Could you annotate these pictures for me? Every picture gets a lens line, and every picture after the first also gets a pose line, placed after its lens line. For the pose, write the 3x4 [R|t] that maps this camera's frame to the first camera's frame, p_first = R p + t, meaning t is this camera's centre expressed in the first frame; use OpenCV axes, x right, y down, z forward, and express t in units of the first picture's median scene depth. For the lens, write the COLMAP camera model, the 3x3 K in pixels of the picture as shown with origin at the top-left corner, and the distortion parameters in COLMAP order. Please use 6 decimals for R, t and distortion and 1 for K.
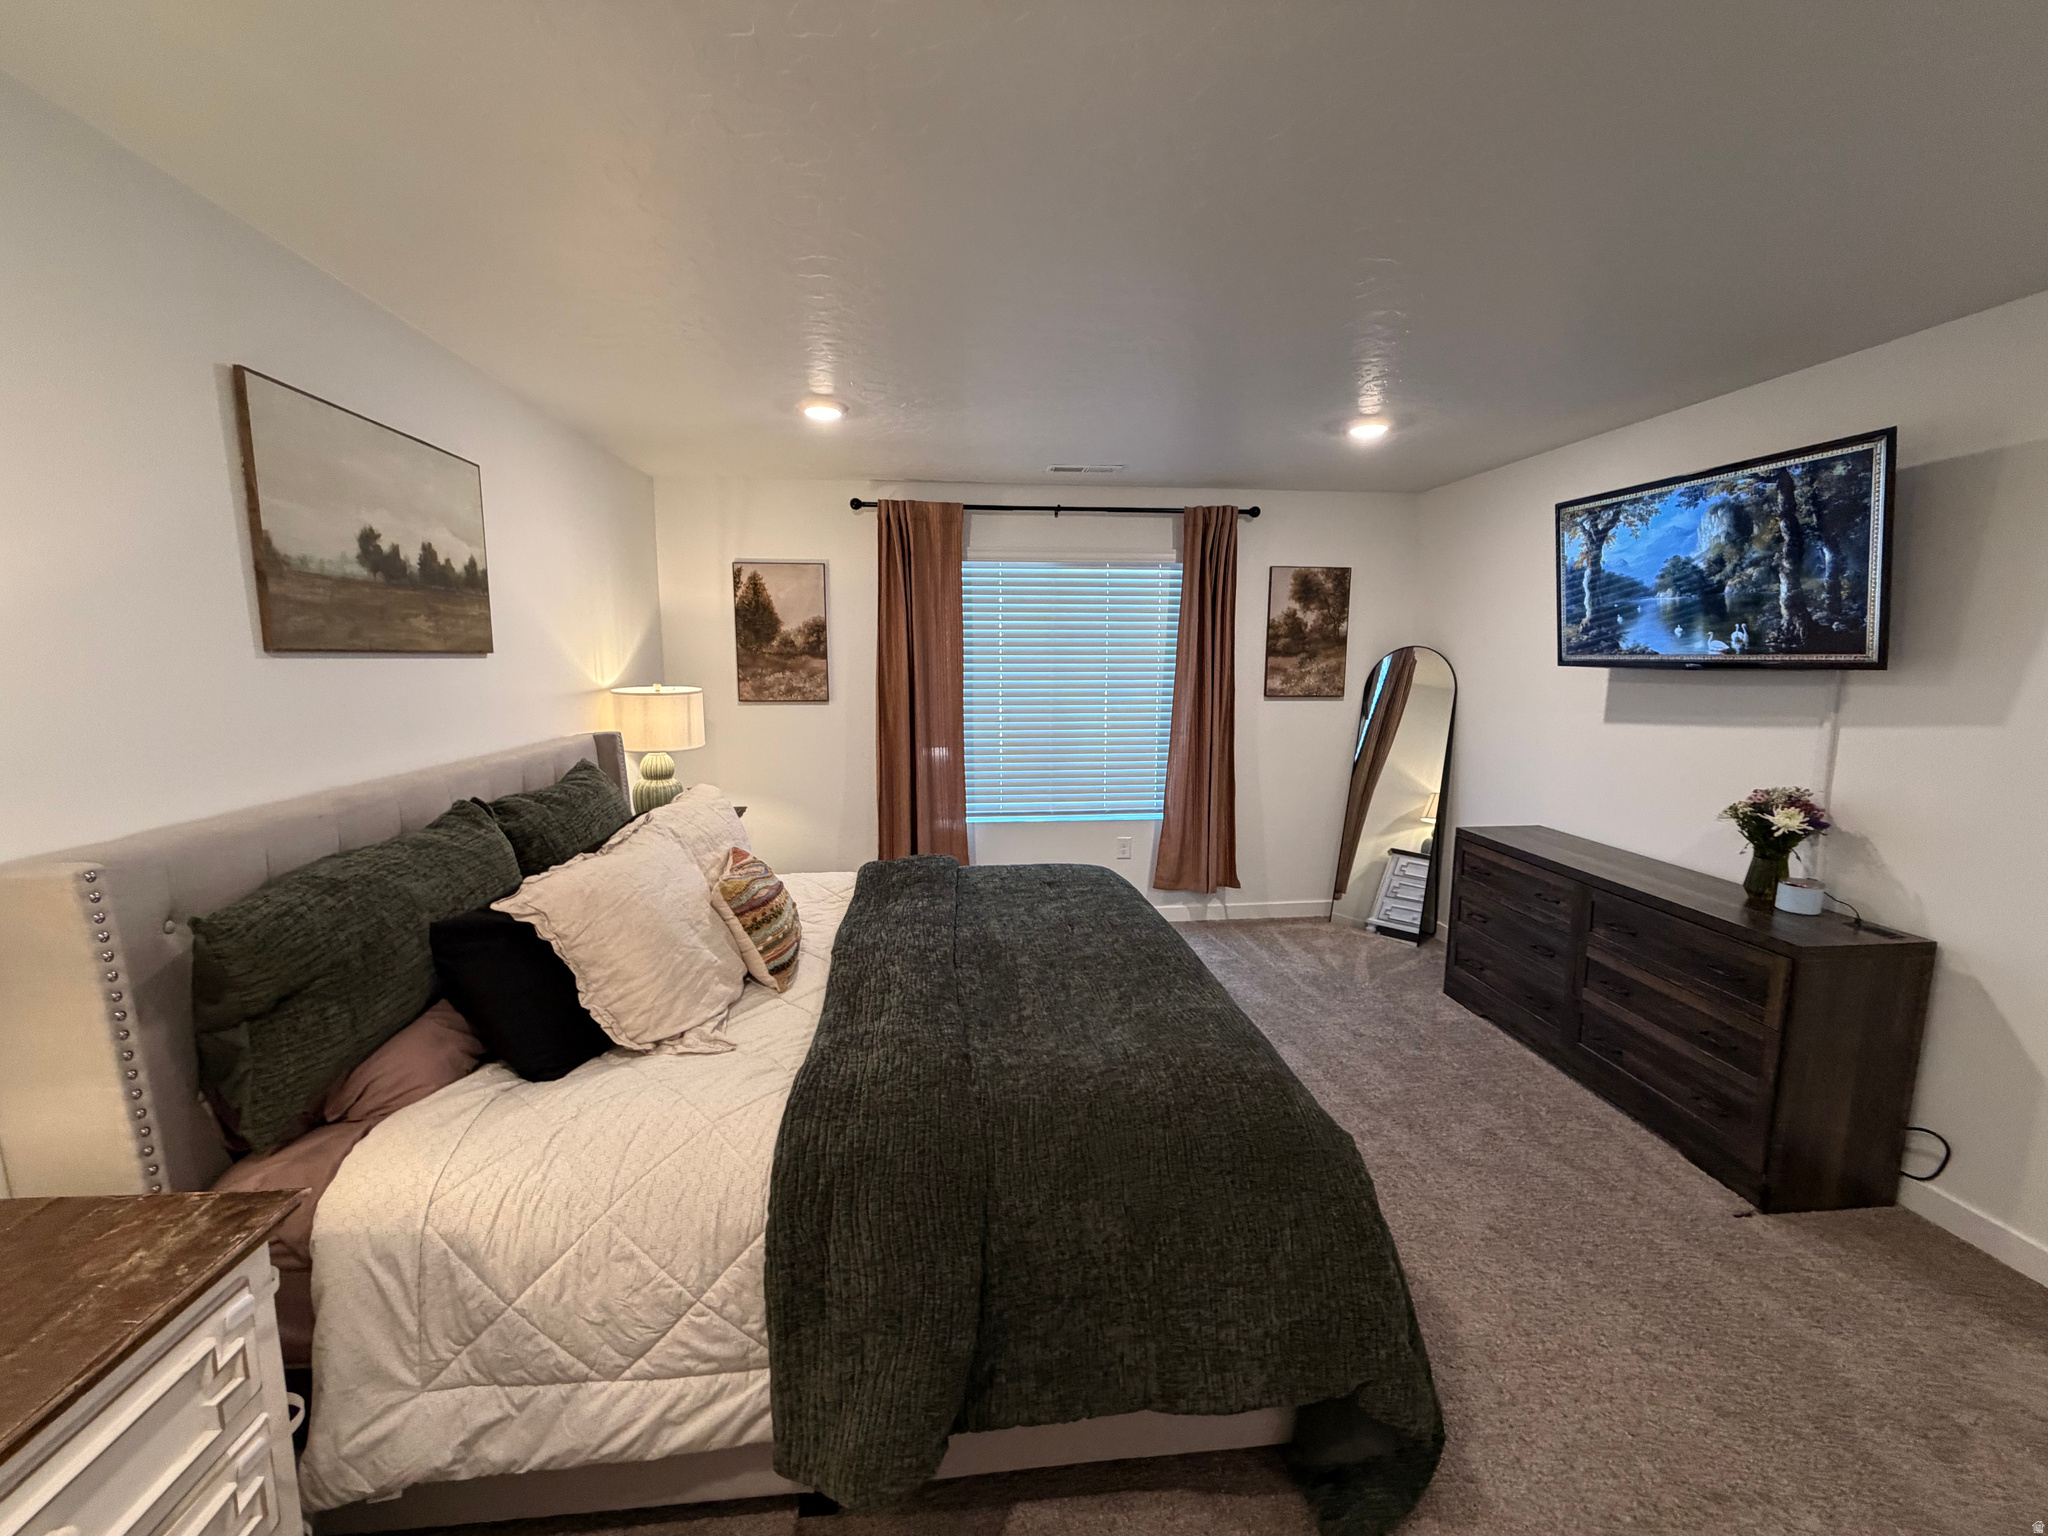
lens RADIAL K [[817.9, 0, 1018.8], [0, 817.9, 767.9], [0, 0, 1]] dist [-0.000725, 0.000245]
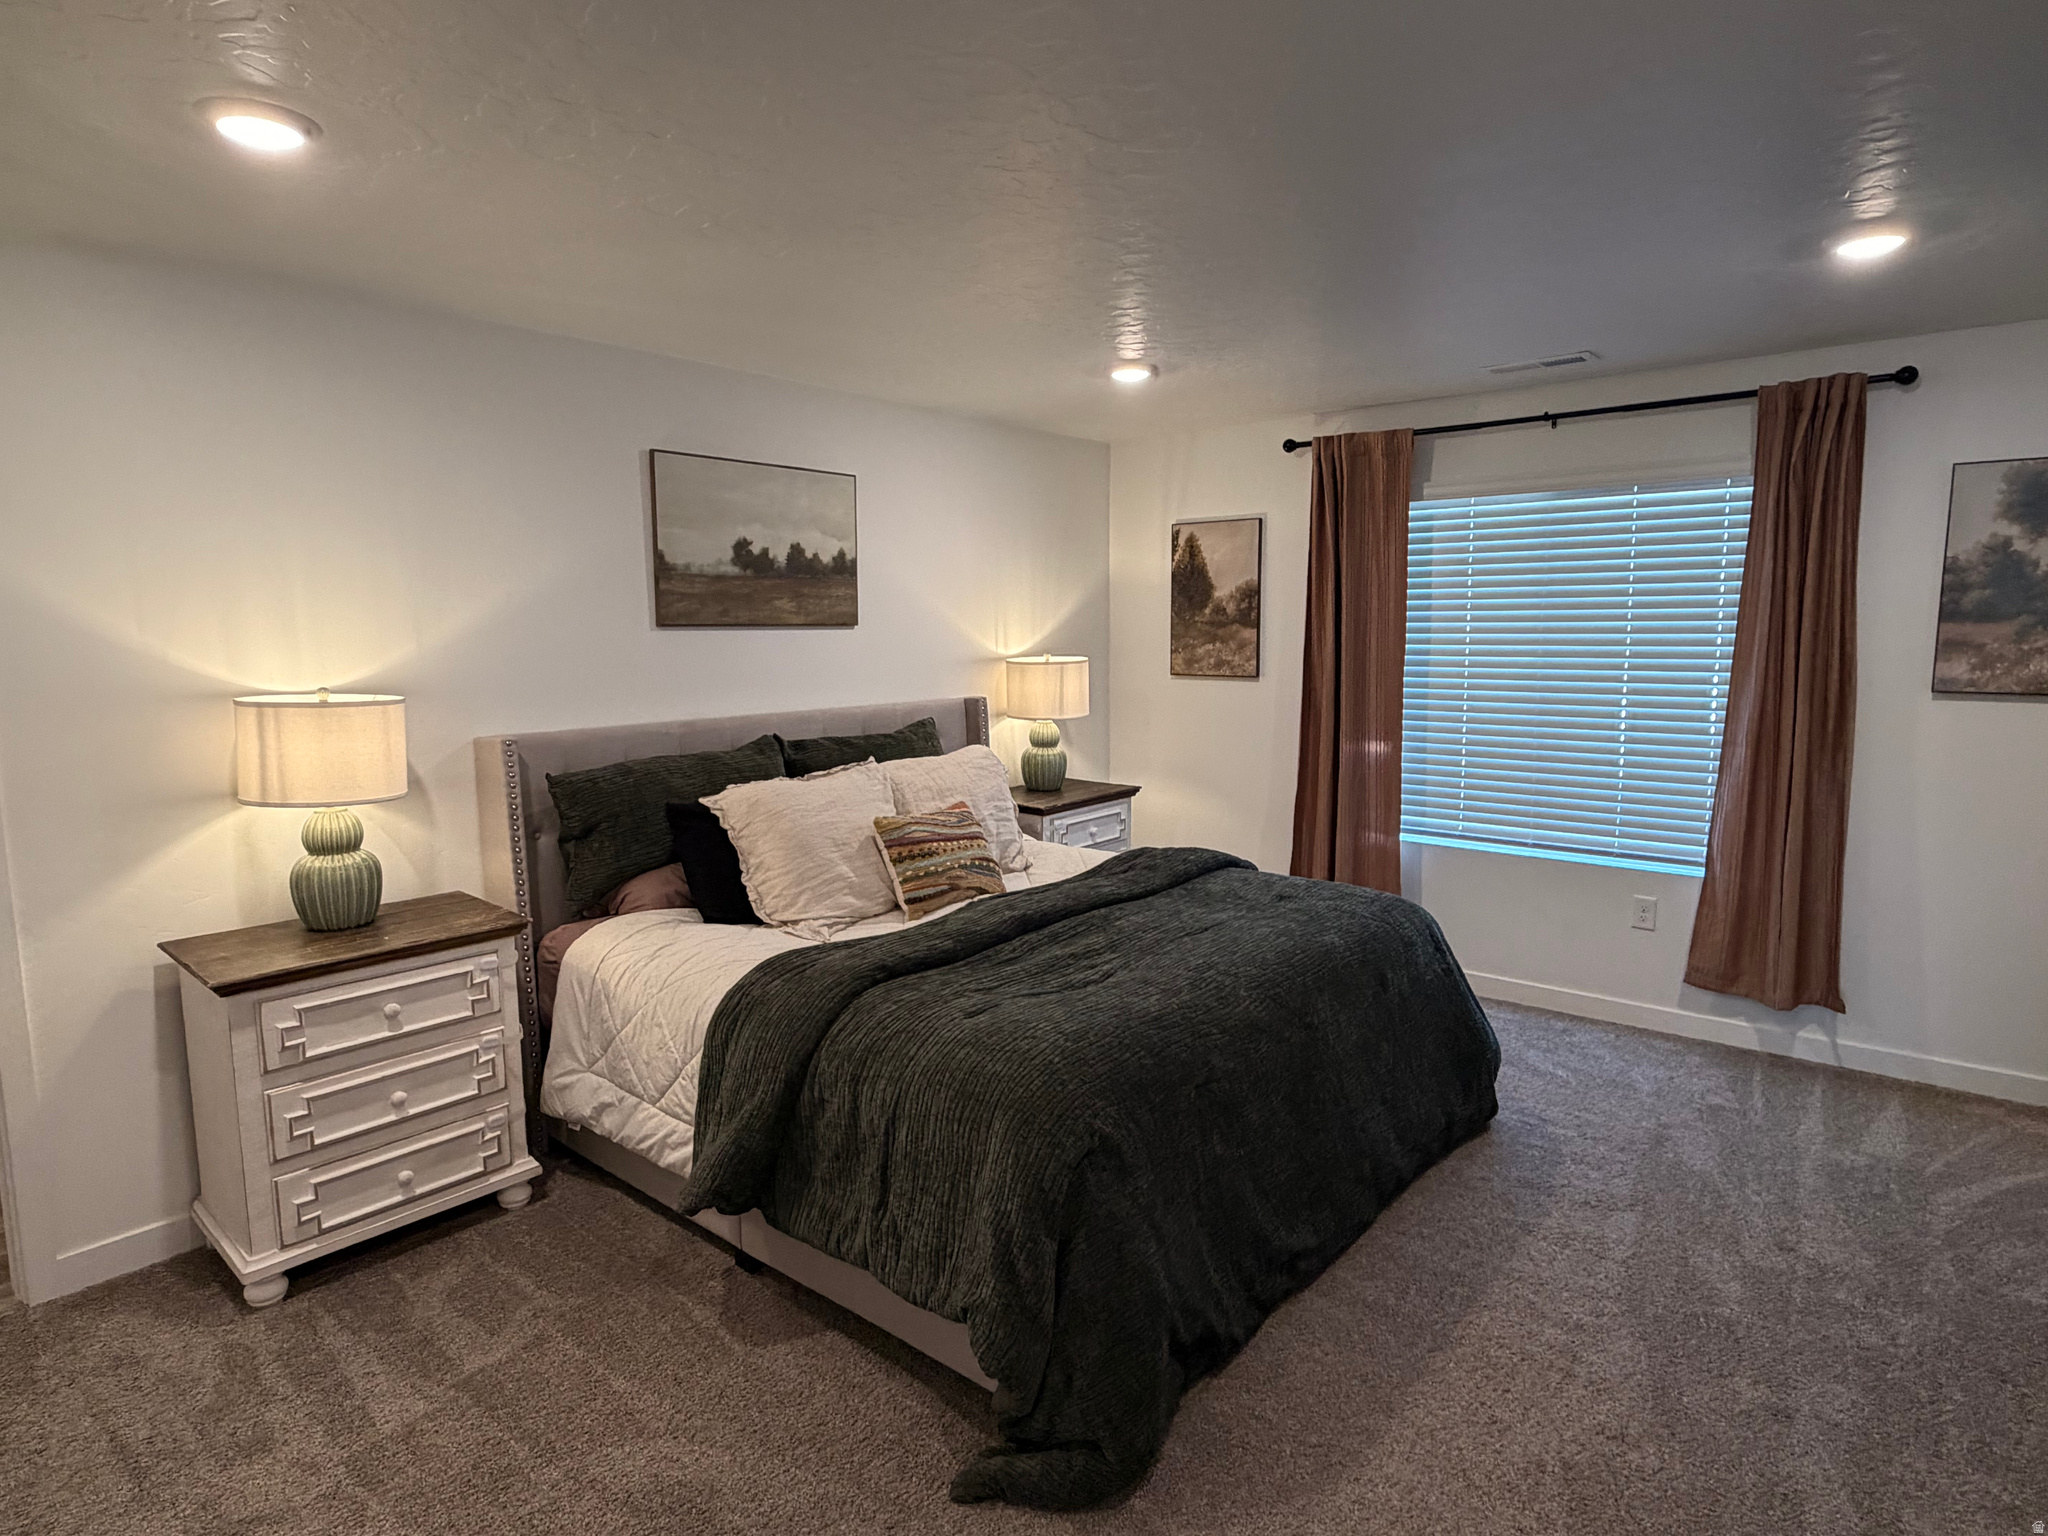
lens RADIAL K [[1129.0, 0, 1015.7], [0, 1129.0, 760.7], [0, 0, 1]] dist [-0.001052, 0.000223]
pose [[0.694222, 0.081382, -0.715145, 0.855223], [-0.091293, 0.995519, 0.024666, -0.001194], [0.713948, 0.048164, 0.698541, -0.008478]]
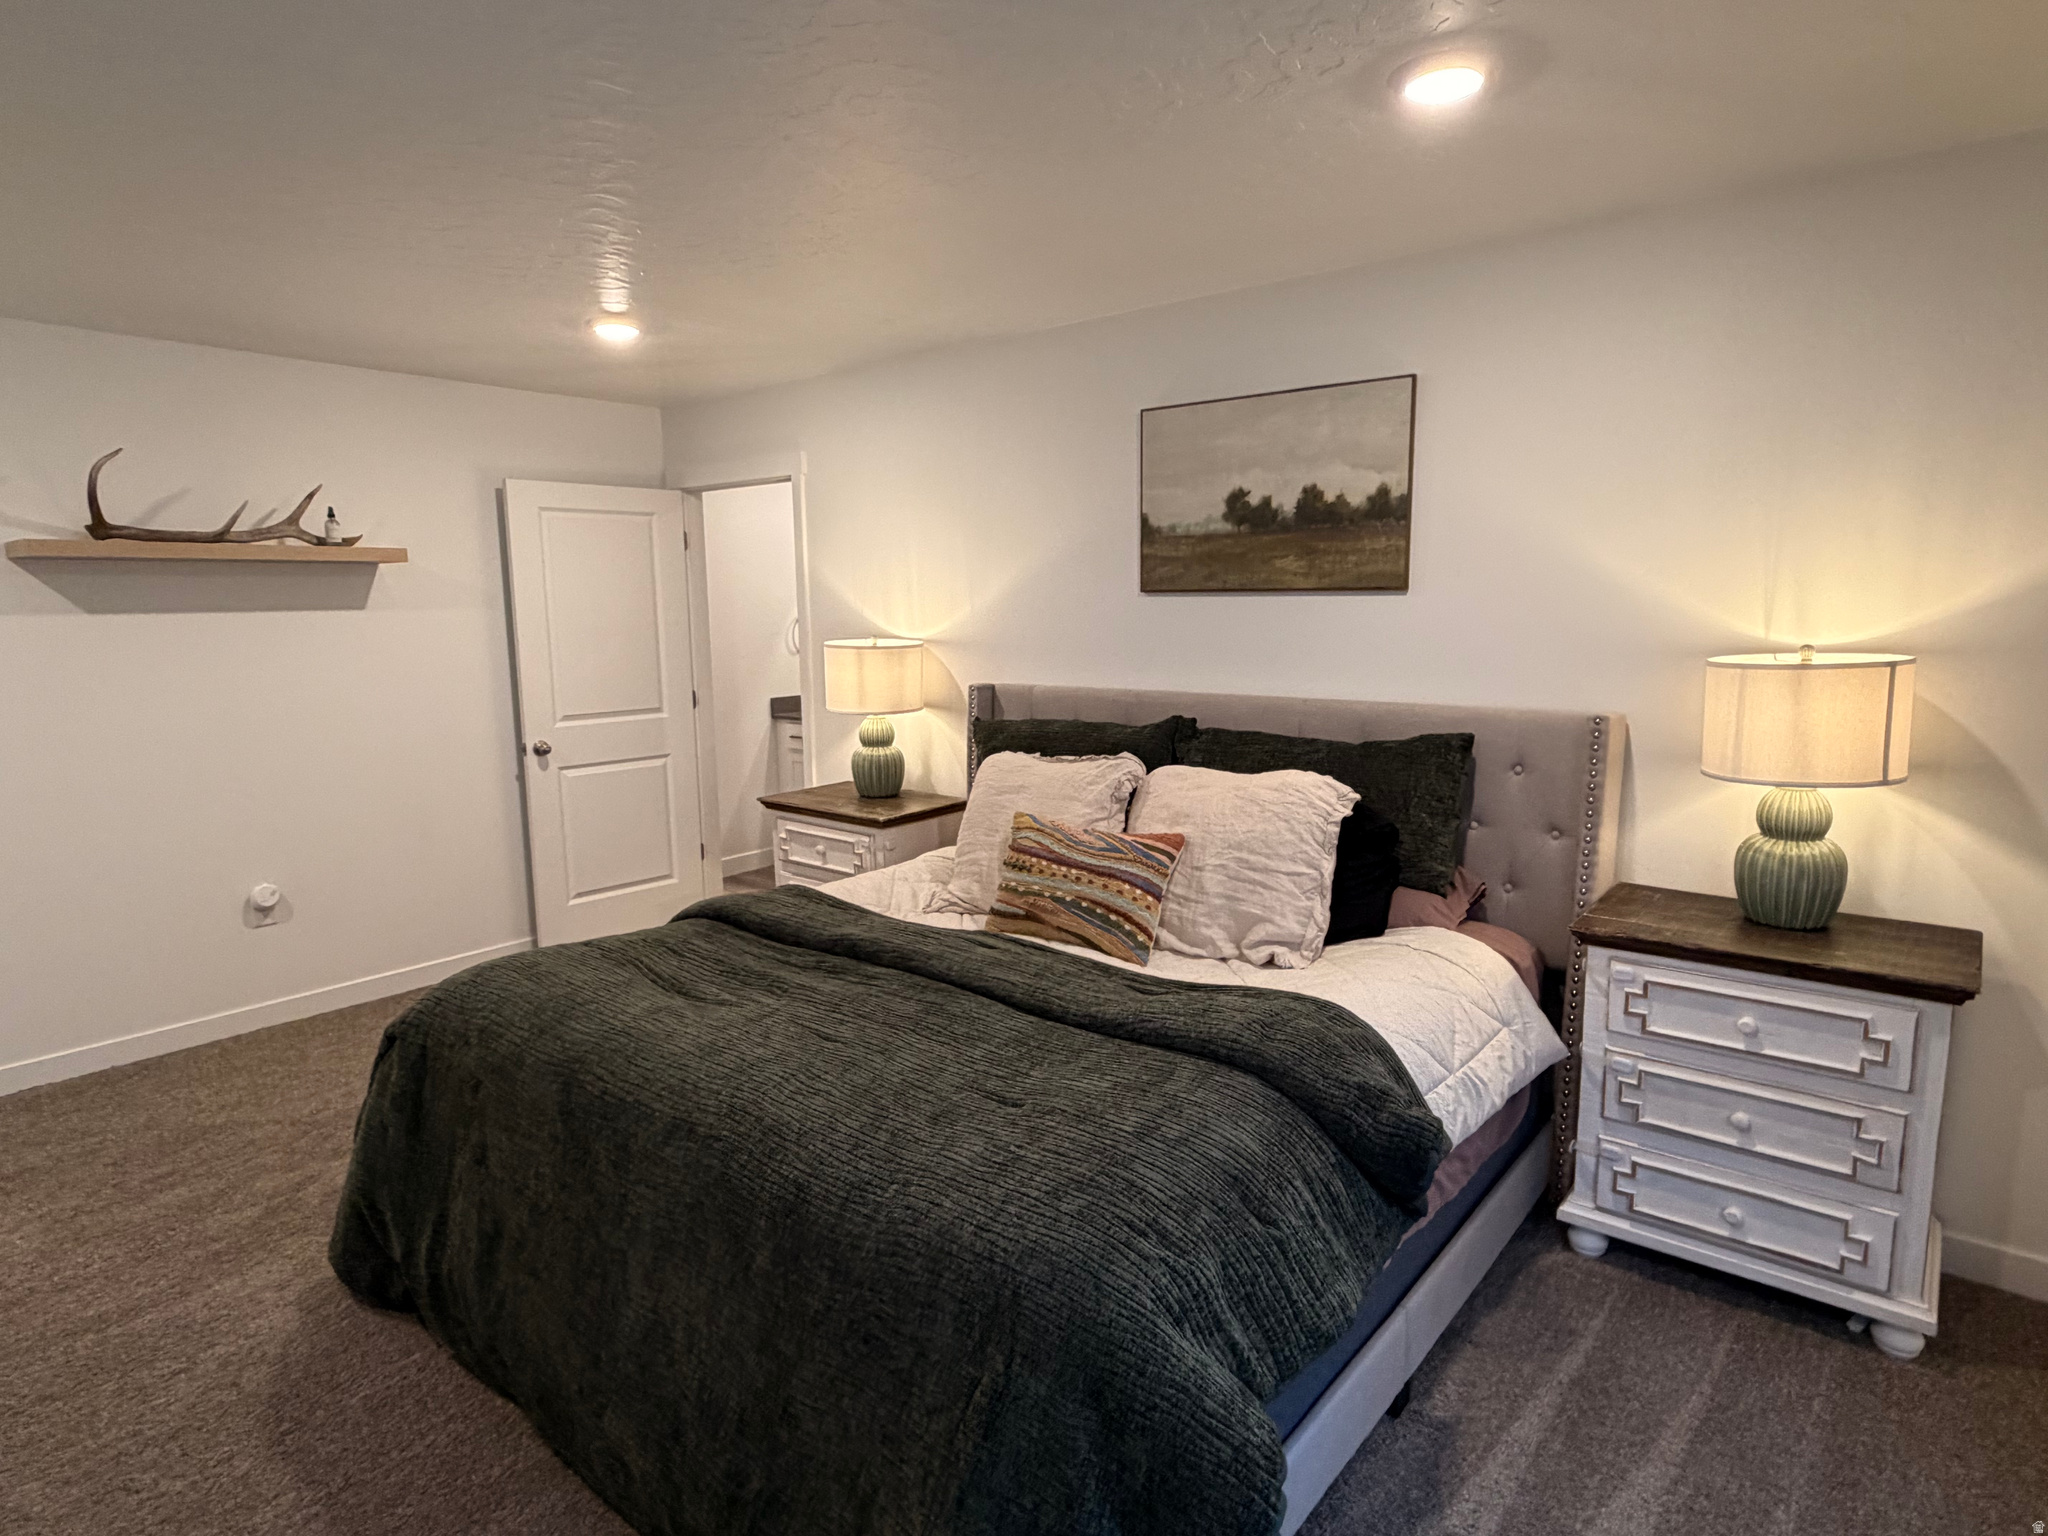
lens RADIAL K [[1129.0, 0, 1015.7], [0, 1129.0, 760.7], [0, 0, 1]] dist [-0.001052, 0.000223]
pose [[-0.712527, 0.105902, -0.693607, 0.576368], [-0.086868, 0.967624, 0.236977, -0.241105], [0.696247, 0.229105, -0.680258, 1.781069]]
